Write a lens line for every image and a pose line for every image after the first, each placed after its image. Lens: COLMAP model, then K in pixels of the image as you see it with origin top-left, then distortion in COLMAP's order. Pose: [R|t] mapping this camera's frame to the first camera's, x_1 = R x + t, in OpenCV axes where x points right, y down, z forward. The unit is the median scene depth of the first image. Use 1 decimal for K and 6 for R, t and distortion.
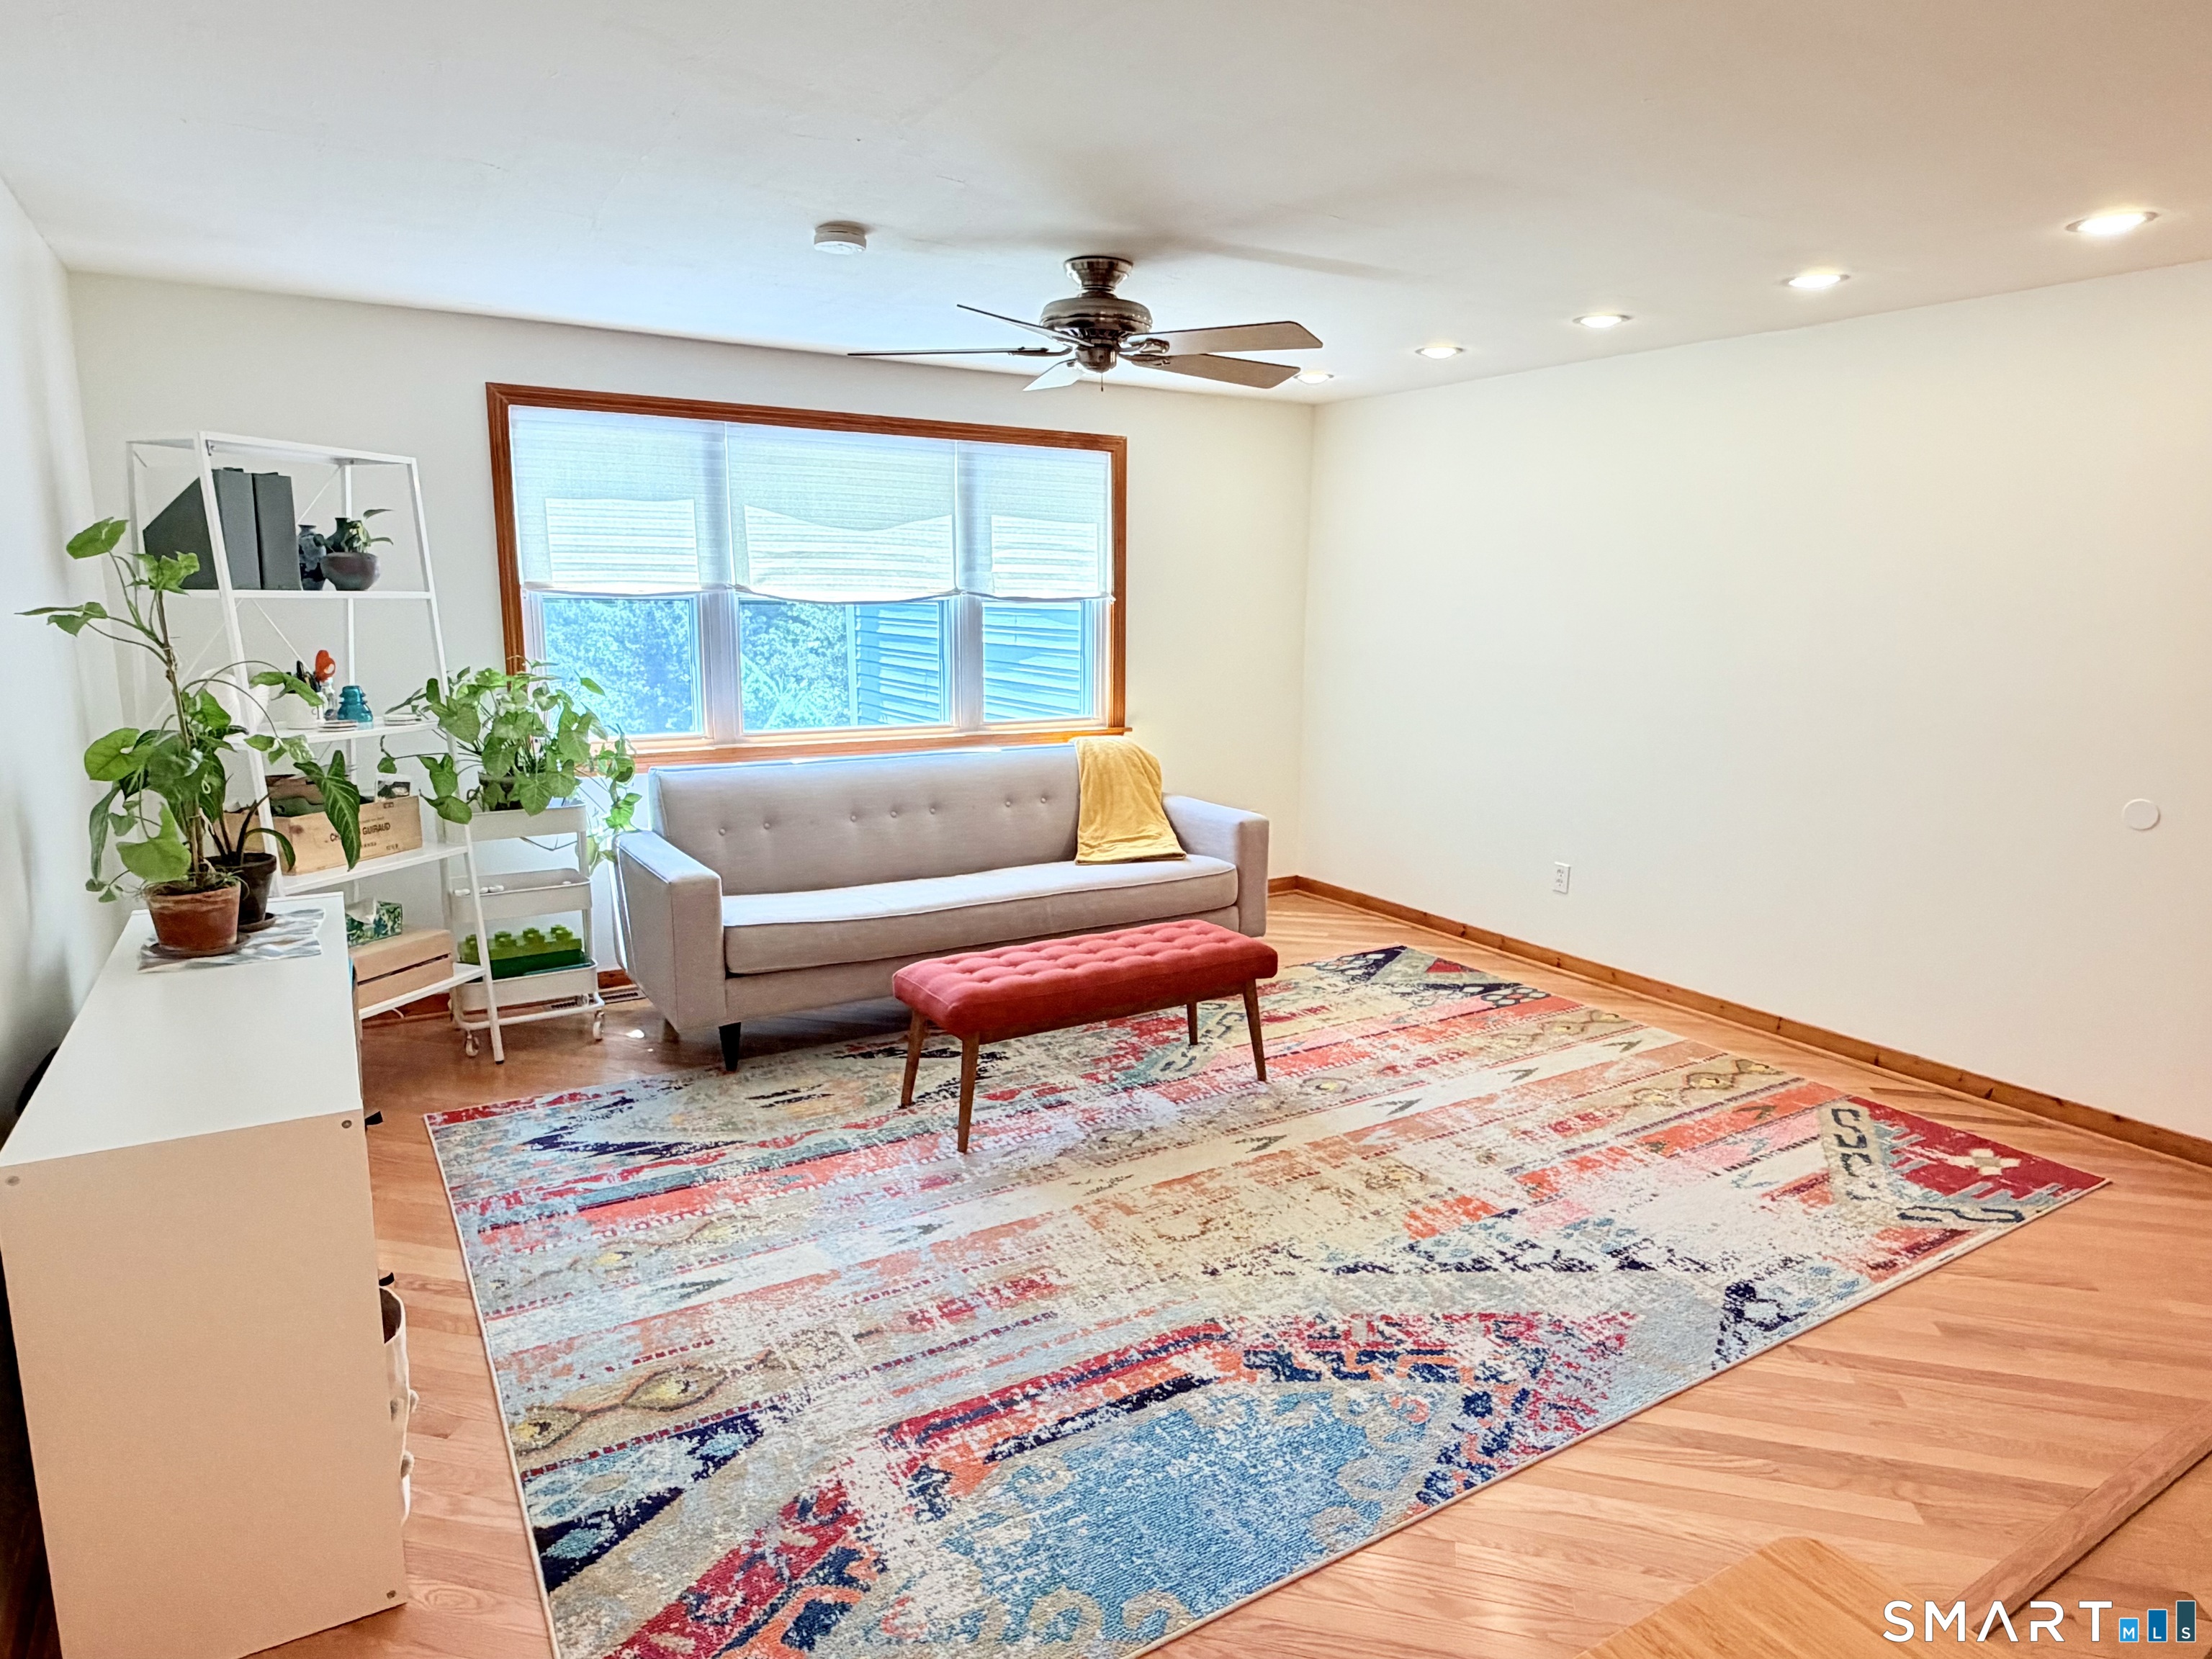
lens RADIAL K [[1319.4, 0, 1124.6], [0, 1319.4, 838.8], [0, 0, 1]] dist [0.004076, 0.002346]
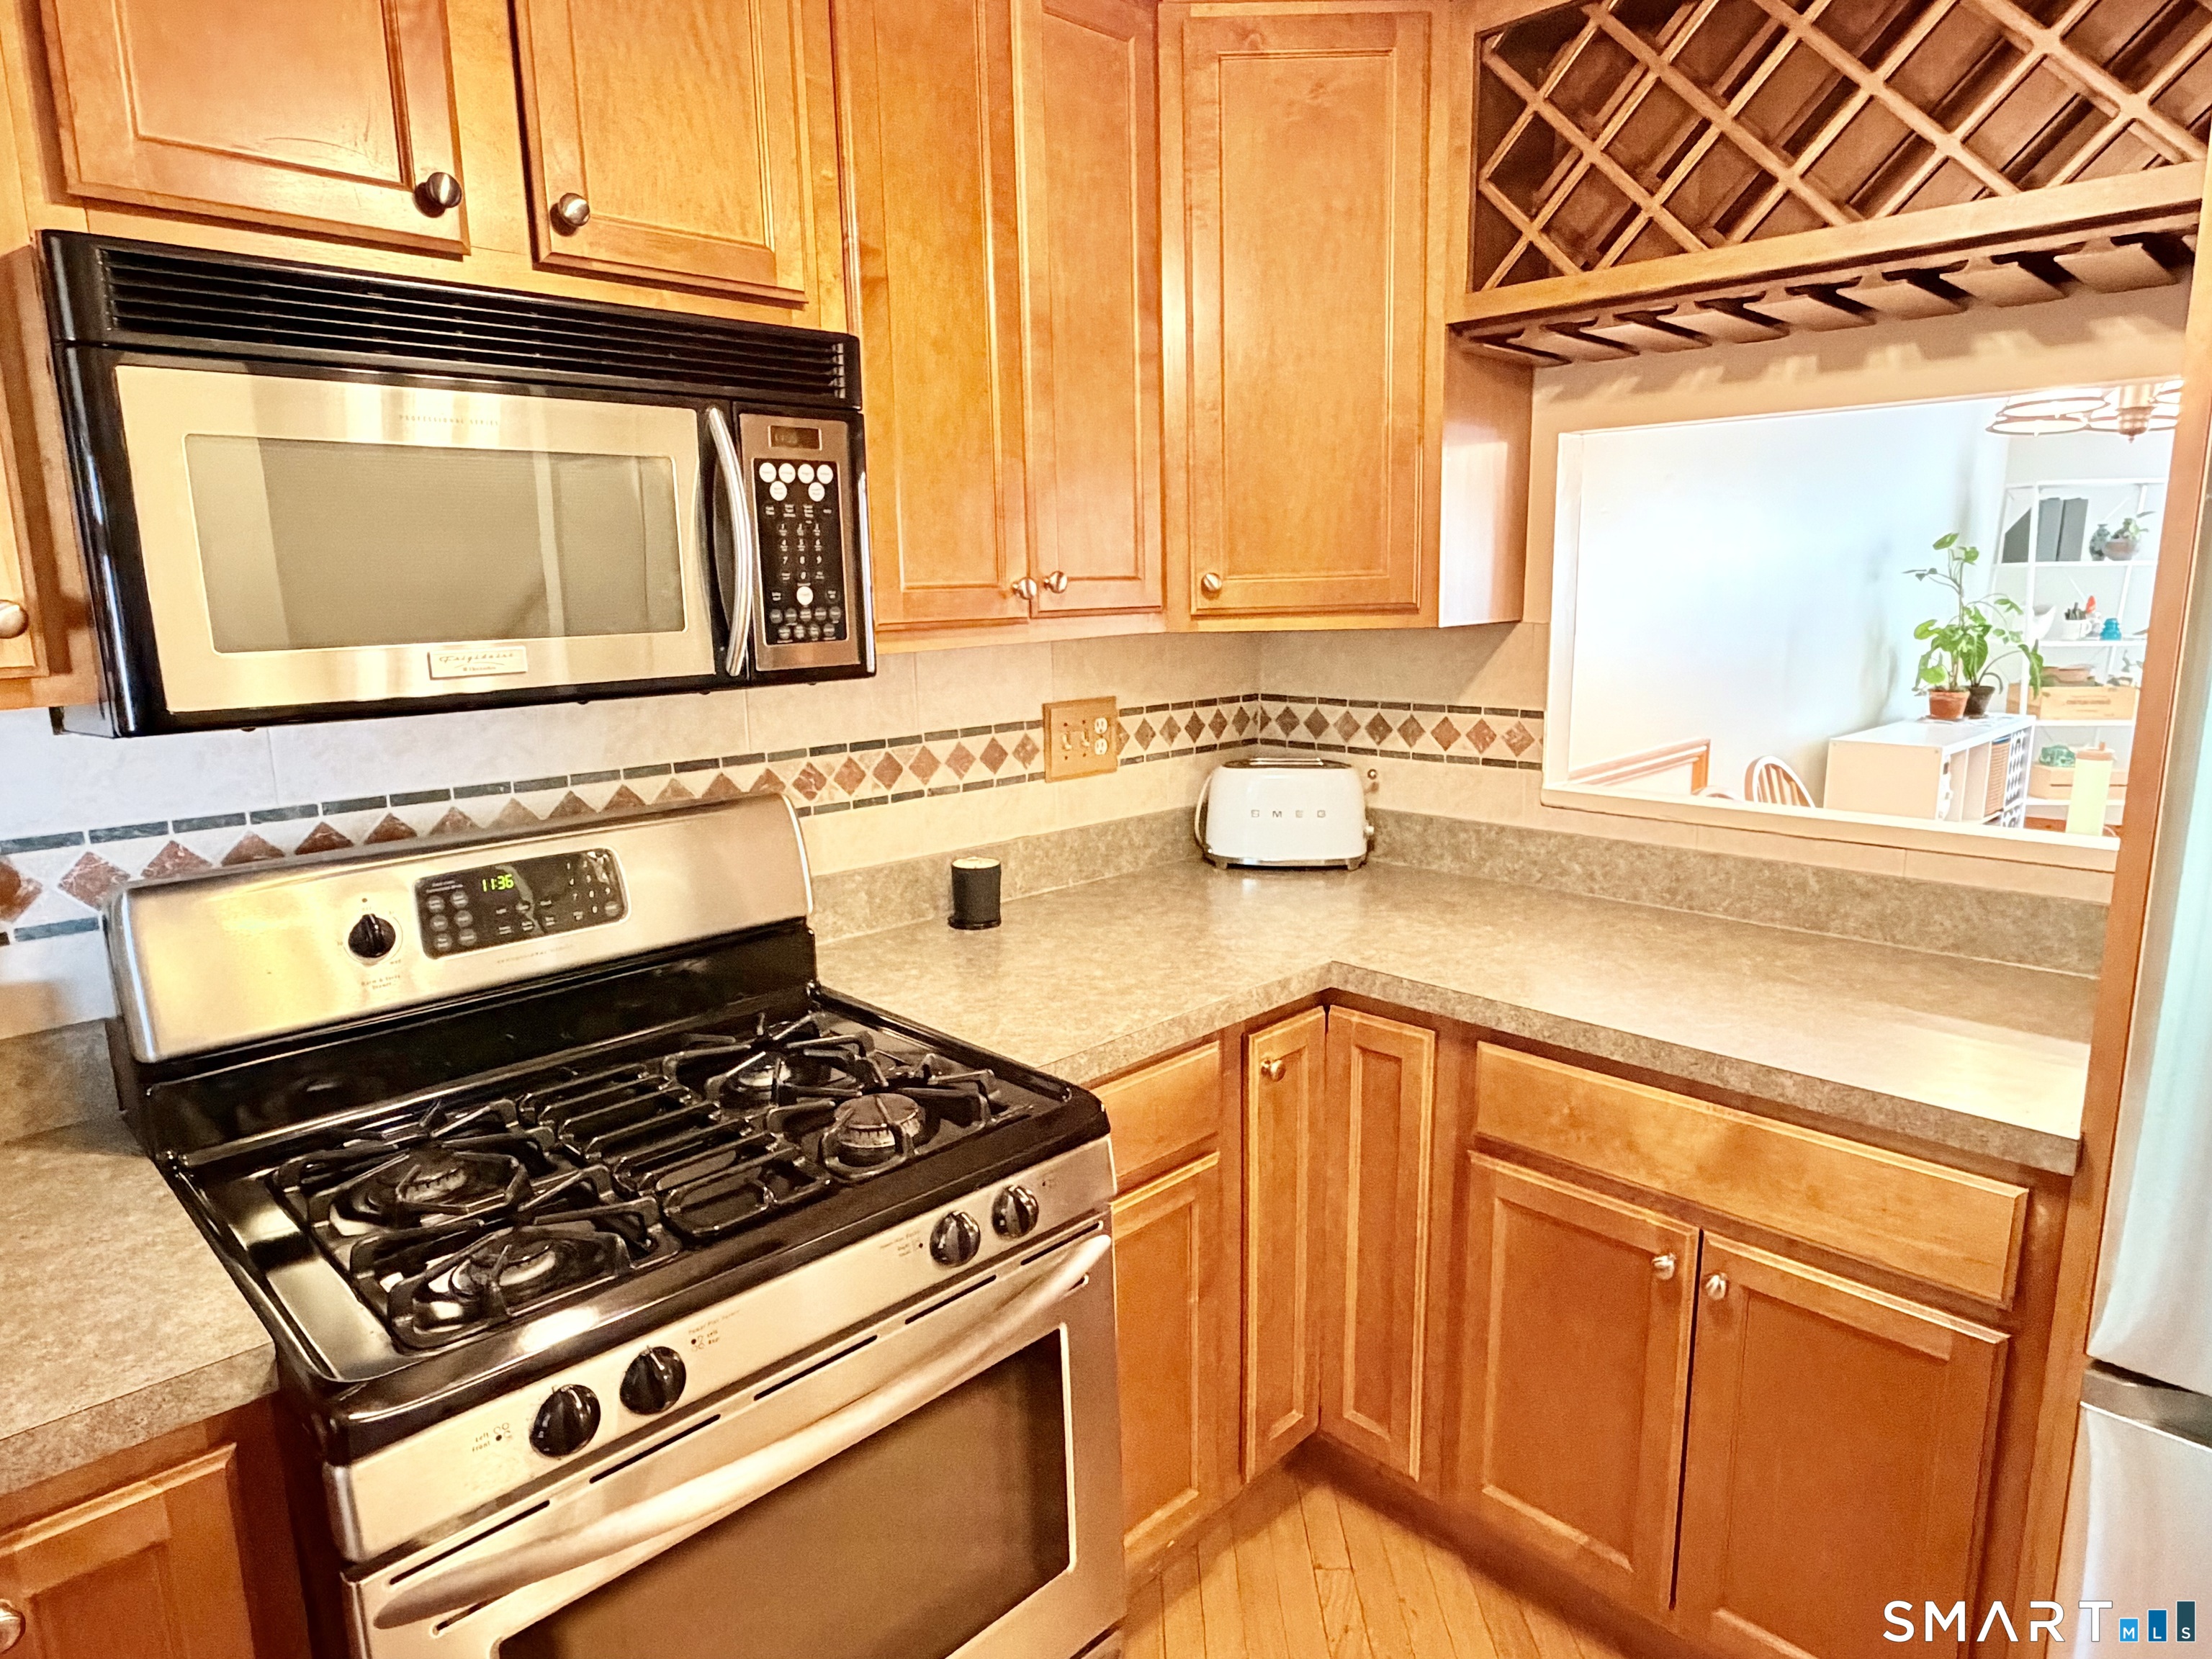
lens RADIAL K [[1319.4, 0, 1115.1], [0, 1319.4, 832.0], [0, 0, 1]] dist [0.004076, 0.002346]
pose [[0.234568, 0.169827, -0.957150, 0.773117], [-0.163305, 0.977513, 0.133418, 0.132056], [0.958285, 0.125012, 0.257027, -0.615316]]
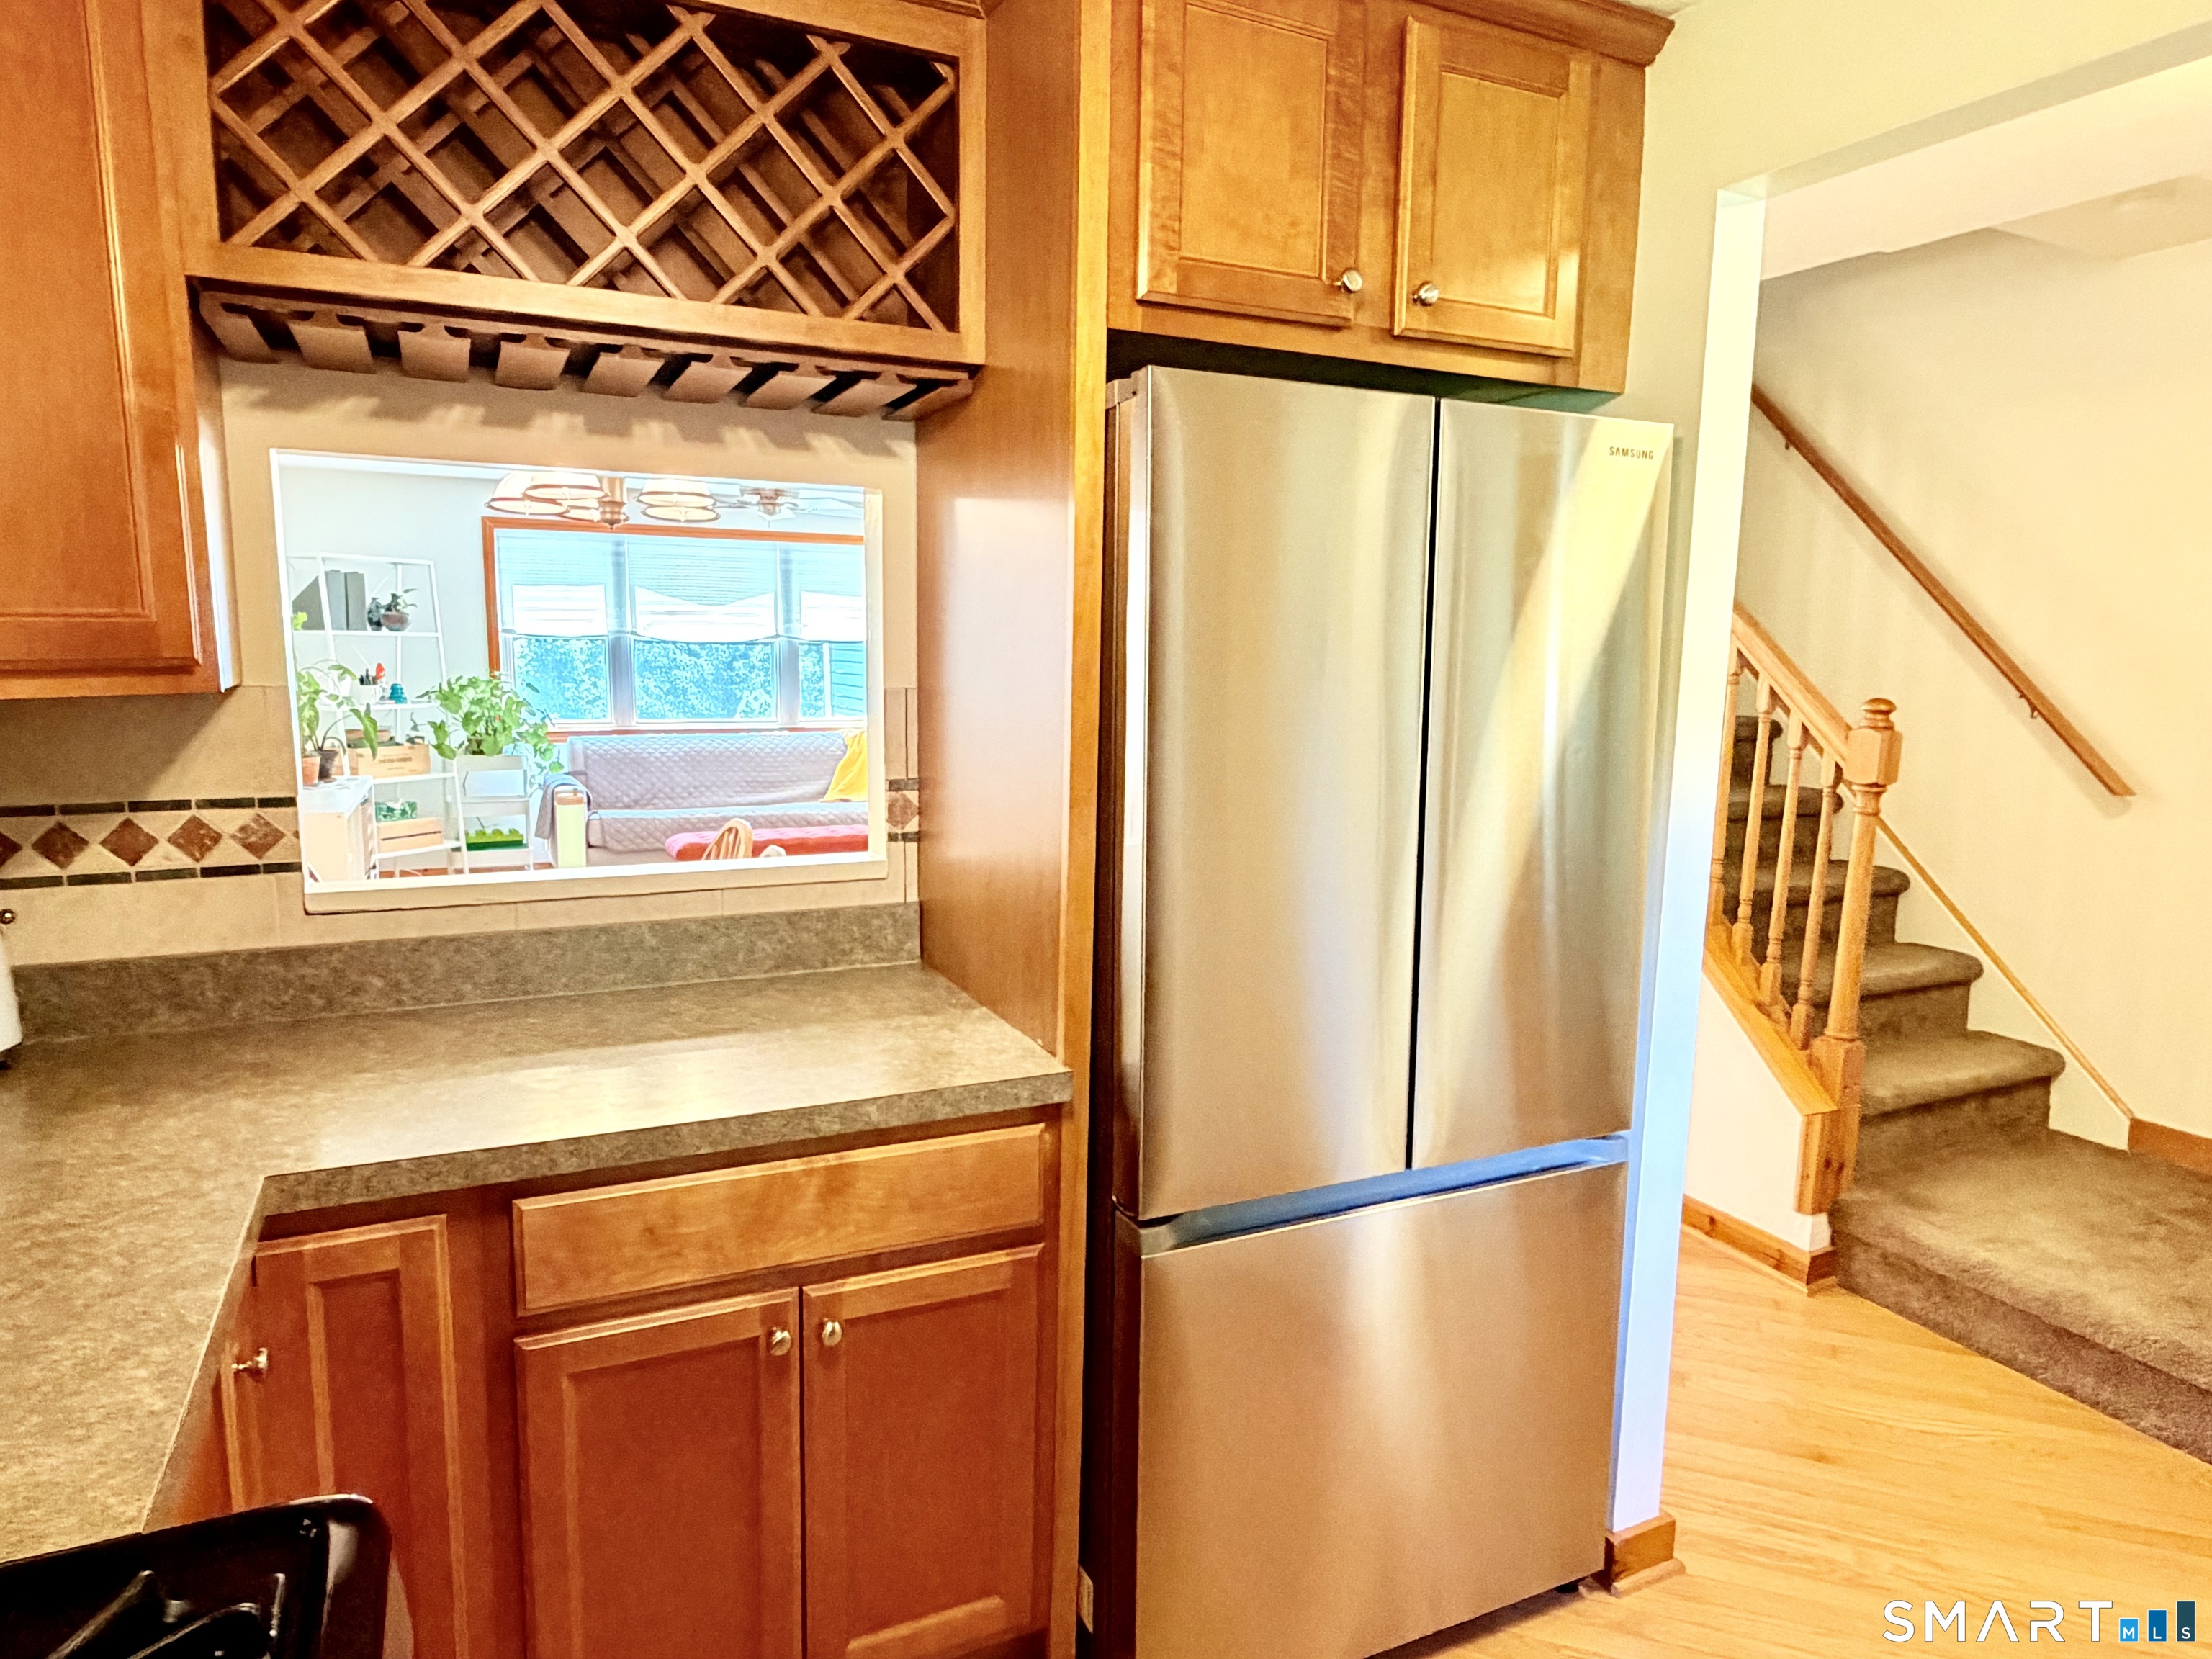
lens RADIAL K [[1319.4, 0, 1094.5], [0, 1319.4, 836.8], [0, 0, 1]] dist [0.004076, 0.002346]
pose [[0.994129, 0.017814, -0.106722, 0.581746], [-0.022456, 0.998846, -0.042453, 0.153493], [0.105842, 0.044600, 0.993382, -0.716741]]
